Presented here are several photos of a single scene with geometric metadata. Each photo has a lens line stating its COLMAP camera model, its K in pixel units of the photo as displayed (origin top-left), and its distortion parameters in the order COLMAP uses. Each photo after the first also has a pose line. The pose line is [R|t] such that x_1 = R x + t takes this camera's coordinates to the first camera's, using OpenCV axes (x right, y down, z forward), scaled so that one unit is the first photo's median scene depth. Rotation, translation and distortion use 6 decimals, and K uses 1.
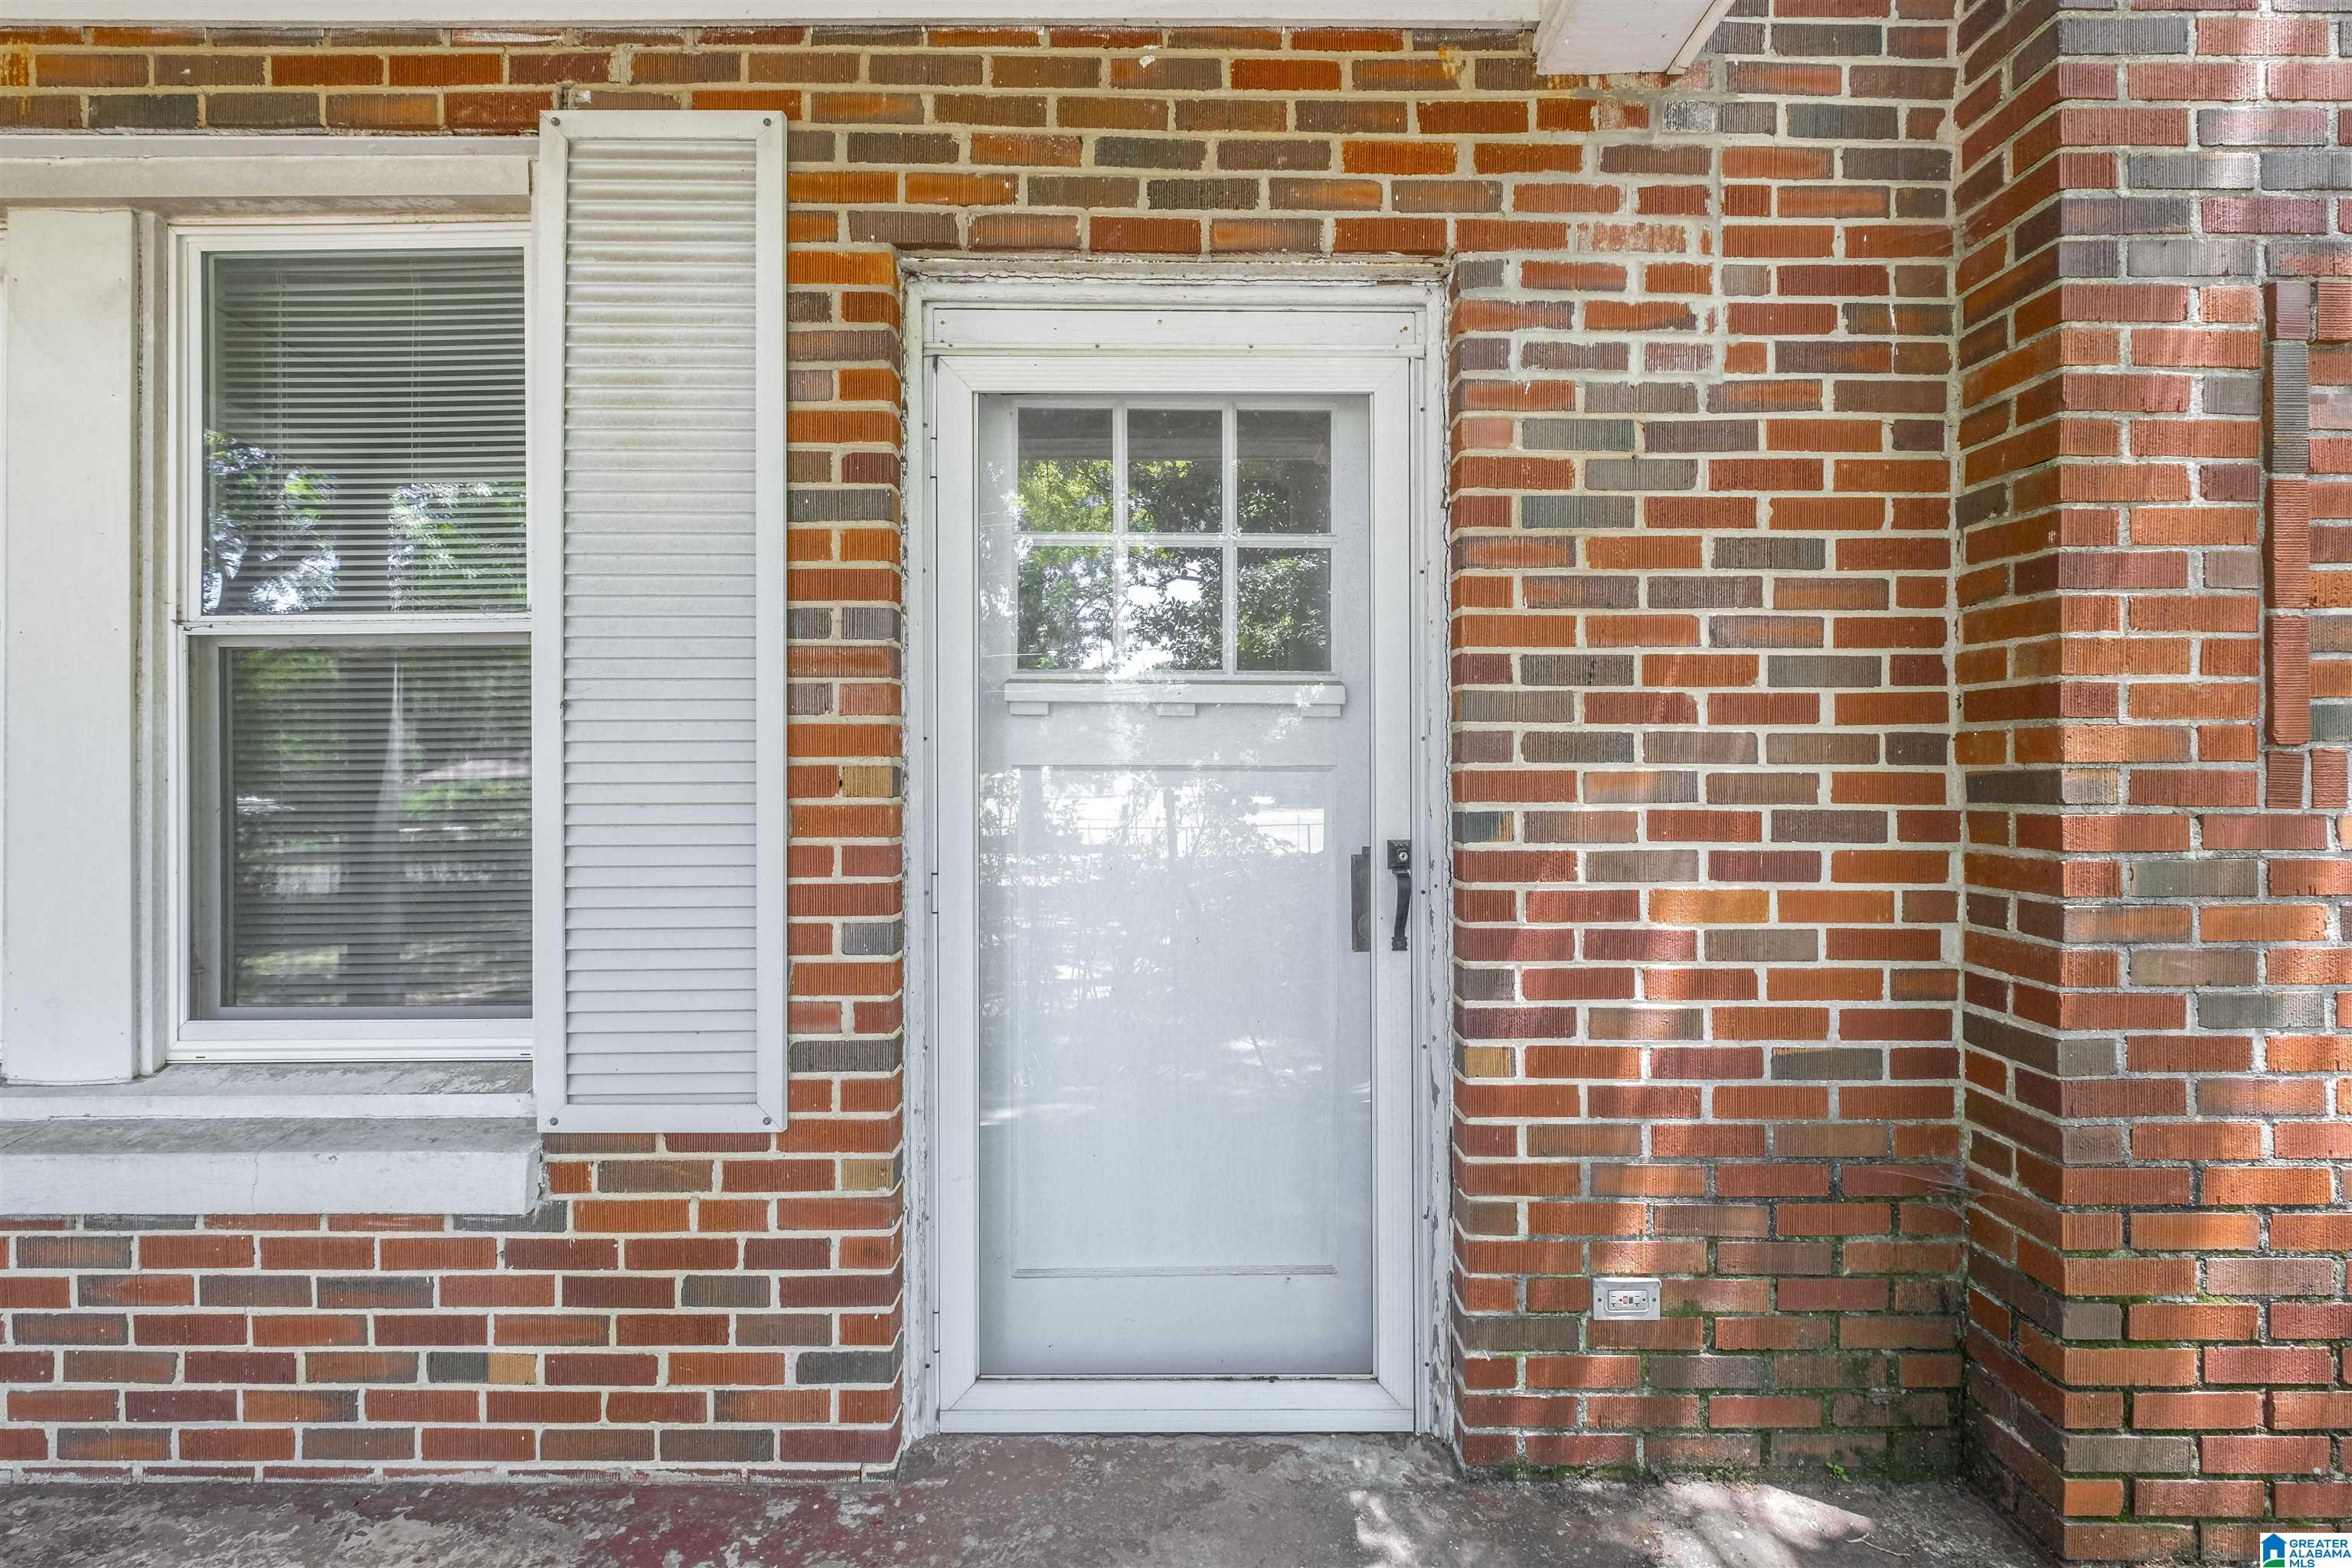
lens RADIAL K [[1030.6, 0, 1176.0], [0, 1030.6, 784.0], [0, 0, 1]] dist [-0.004766, -0.000150]
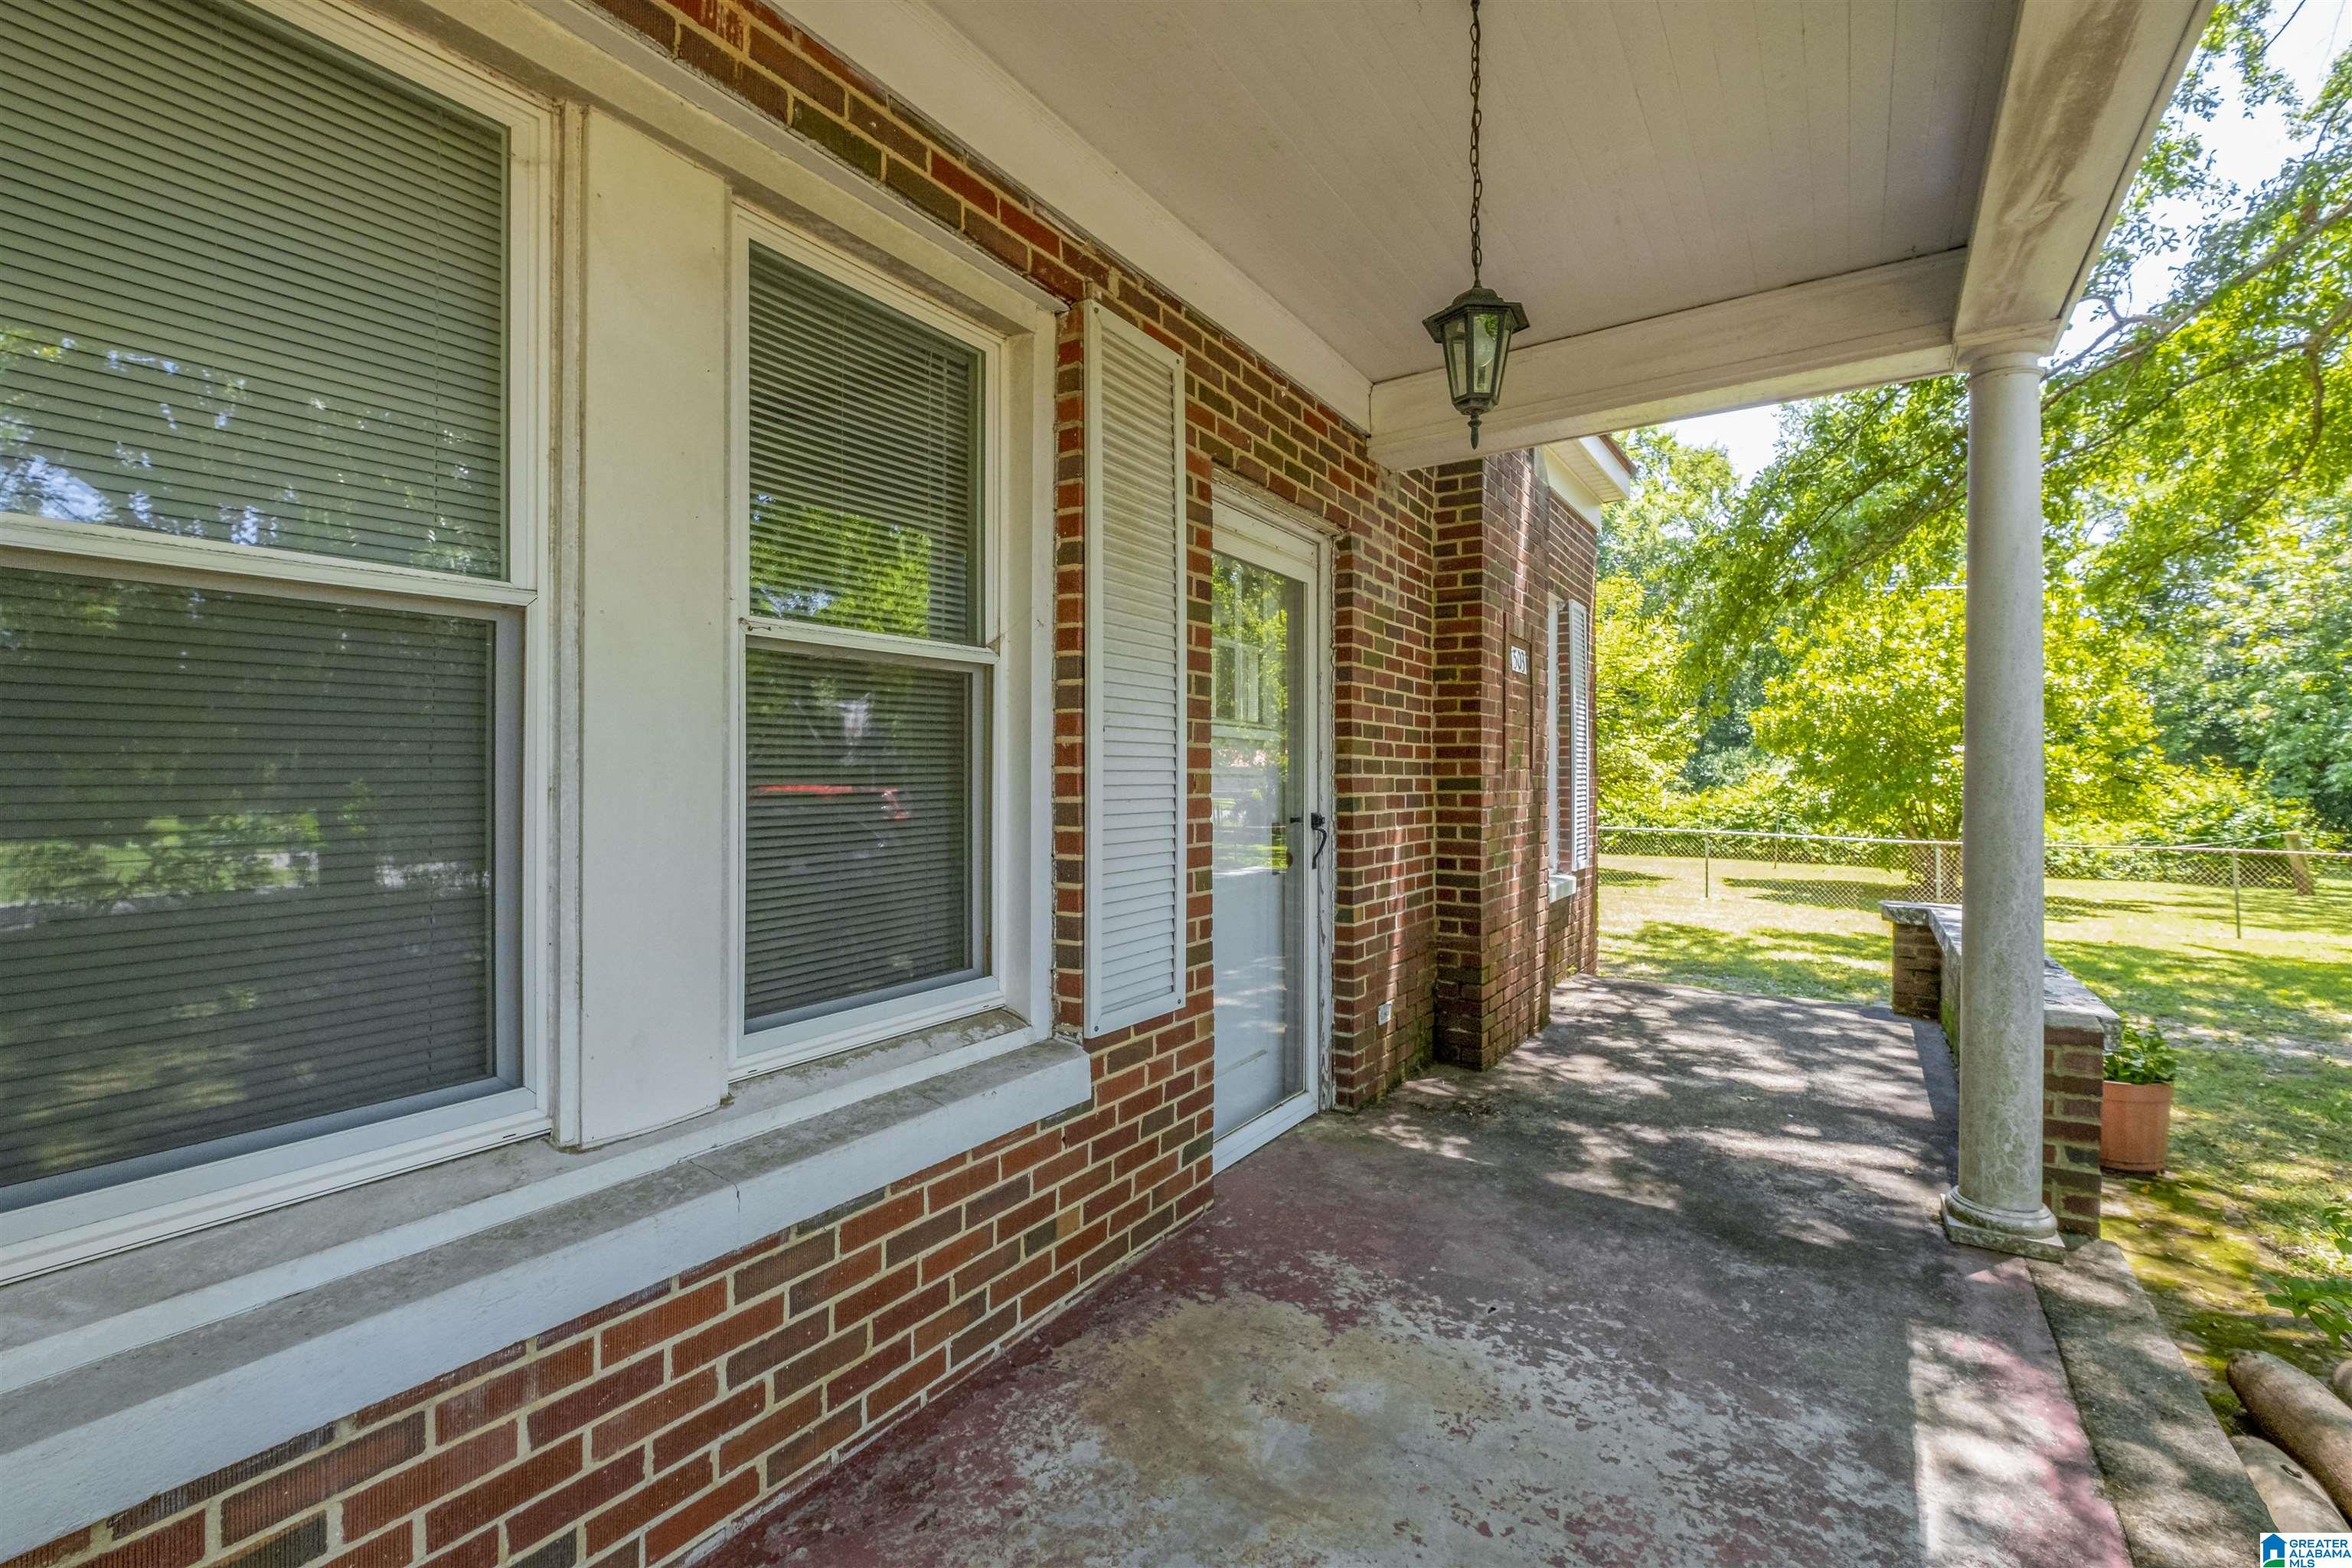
lens RADIAL K [[1030.6, 0, 1176.0], [0, 1030.6, 784.0], [0, 0, 1]] dist [-0.004766, -0.000150]
pose [[0.550064, -0.003620, 0.835115, -1.689656], [0.005515, 0.999985, 0.000702, -0.002722], [-0.835104, 0.004220, 0.550076, 0.142768]]
